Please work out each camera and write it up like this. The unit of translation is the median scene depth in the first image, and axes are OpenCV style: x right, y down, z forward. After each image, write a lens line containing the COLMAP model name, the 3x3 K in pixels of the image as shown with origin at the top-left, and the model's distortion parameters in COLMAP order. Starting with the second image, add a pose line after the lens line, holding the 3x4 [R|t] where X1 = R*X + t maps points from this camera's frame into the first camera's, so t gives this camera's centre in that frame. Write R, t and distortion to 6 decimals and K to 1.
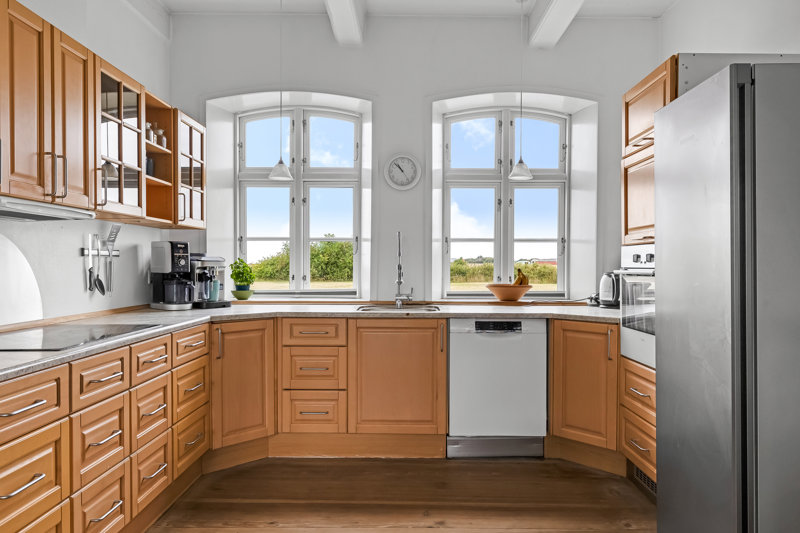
lens RADIAL K [[582.1, 0, 400.5], [0, 582.1, 269.5], [0, 0, 1]] dist [-0.000830, 0.005840]
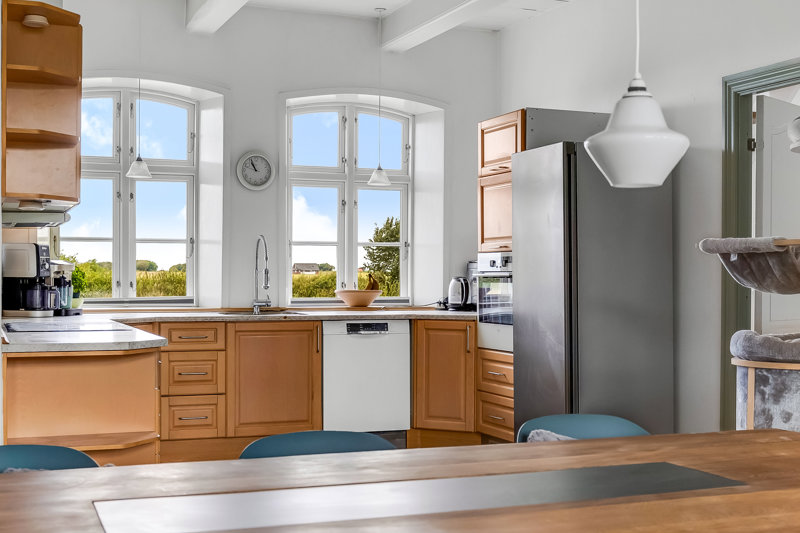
lens RADIAL K [[1094.9, 0, 399.3], [0, 1094.9, 268.7], [0, 0, 1]] dist [0.018722, 0.000000]
pose [[0.928785, 0.002121, 0.370613, -0.481283], [0.002503, 0.999925, -0.011996, 0.014114], [-0.370611, 0.012069, 0.928710, -0.808779]]
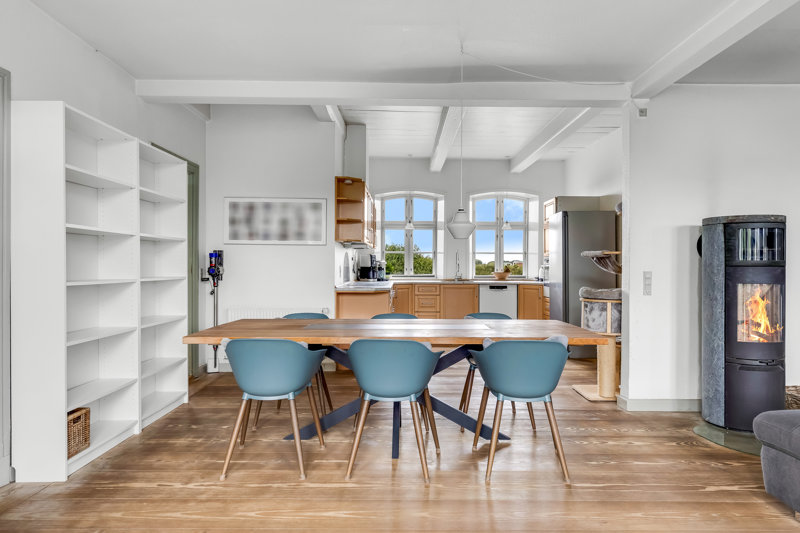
lens RADIAL K [[518.9, 0, 402.9], [0, 518.9, 268.3], [0, 0, 1]] dist [0.002973, 0.001399]
pose [[0.999917, 0.001285, 0.012787, -0.268214], [-0.001249, 0.999995, -0.002821, 0.018096], [-0.012790, 0.002805, 0.999914, -1.223409]]
